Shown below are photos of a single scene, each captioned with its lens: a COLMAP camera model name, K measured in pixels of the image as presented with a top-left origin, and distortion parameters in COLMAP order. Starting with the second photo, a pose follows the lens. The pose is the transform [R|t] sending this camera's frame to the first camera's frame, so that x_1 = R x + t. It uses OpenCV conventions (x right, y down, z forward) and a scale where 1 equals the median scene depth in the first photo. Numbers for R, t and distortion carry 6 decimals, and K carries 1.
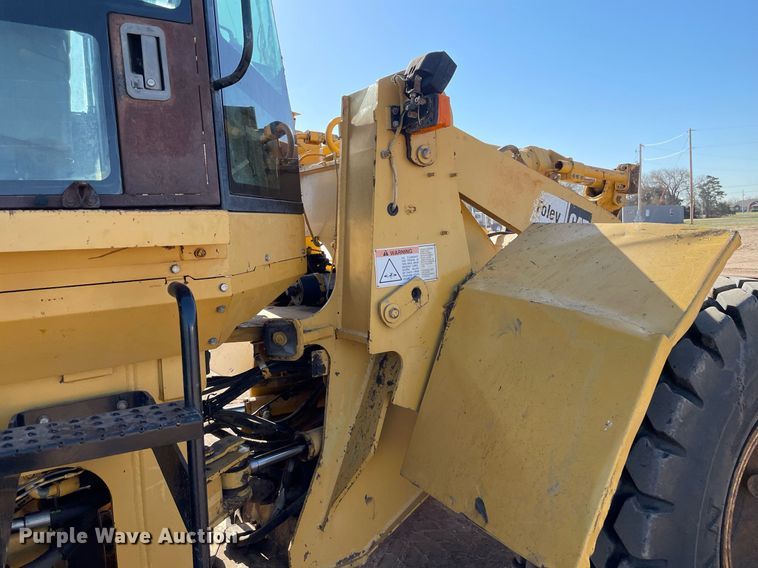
lens RADIAL K [[557.2, 0, 361.9], [0, 557.2, 265.7], [0, 0, 1]] dist [0.103571, -0.138656]
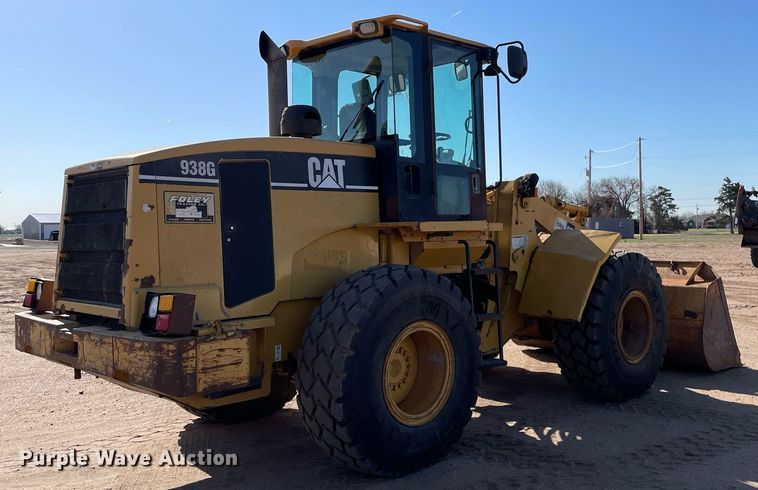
lens RADIAL K [[673.8, 0, 398.0], [0, 673.8, 228.9], [0, 0, 1]] dist [0.038856, -0.005876]
pose [[0.983179, 0.039814, 0.178252, -1.206705], [-0.027170, 0.996975, -0.072822, 0.211661], [-0.180612, 0.066754, 0.981287, -2.407516]]
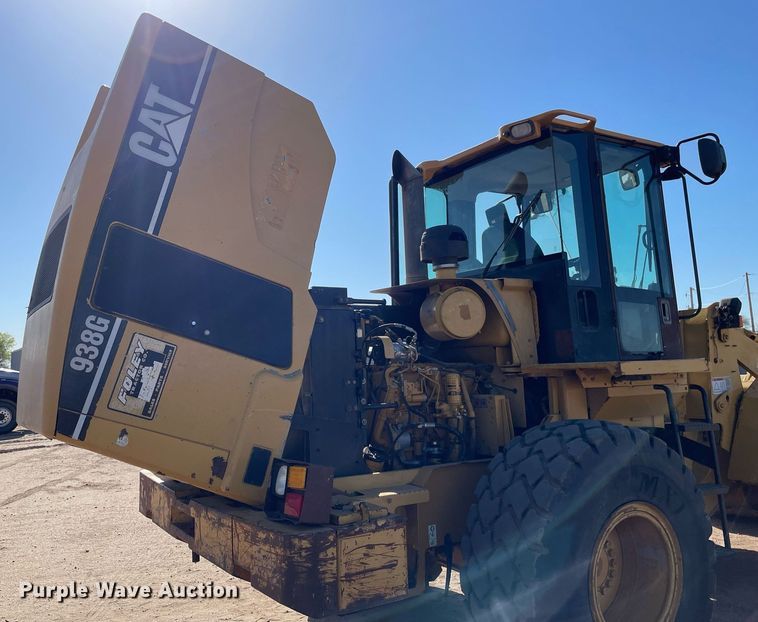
lens RADIAL K [[597.7, 0, 344.4], [0, 597.7, 290.1], [0, 0, 1]] dist [0.087591, -0.103673]
pose [[0.997622, 0.016073, -0.067021, -1.333662], [-0.028865, 0.980472, -0.194527, 0.150519], [0.062586, 0.195999, 0.978605, -1.651833]]
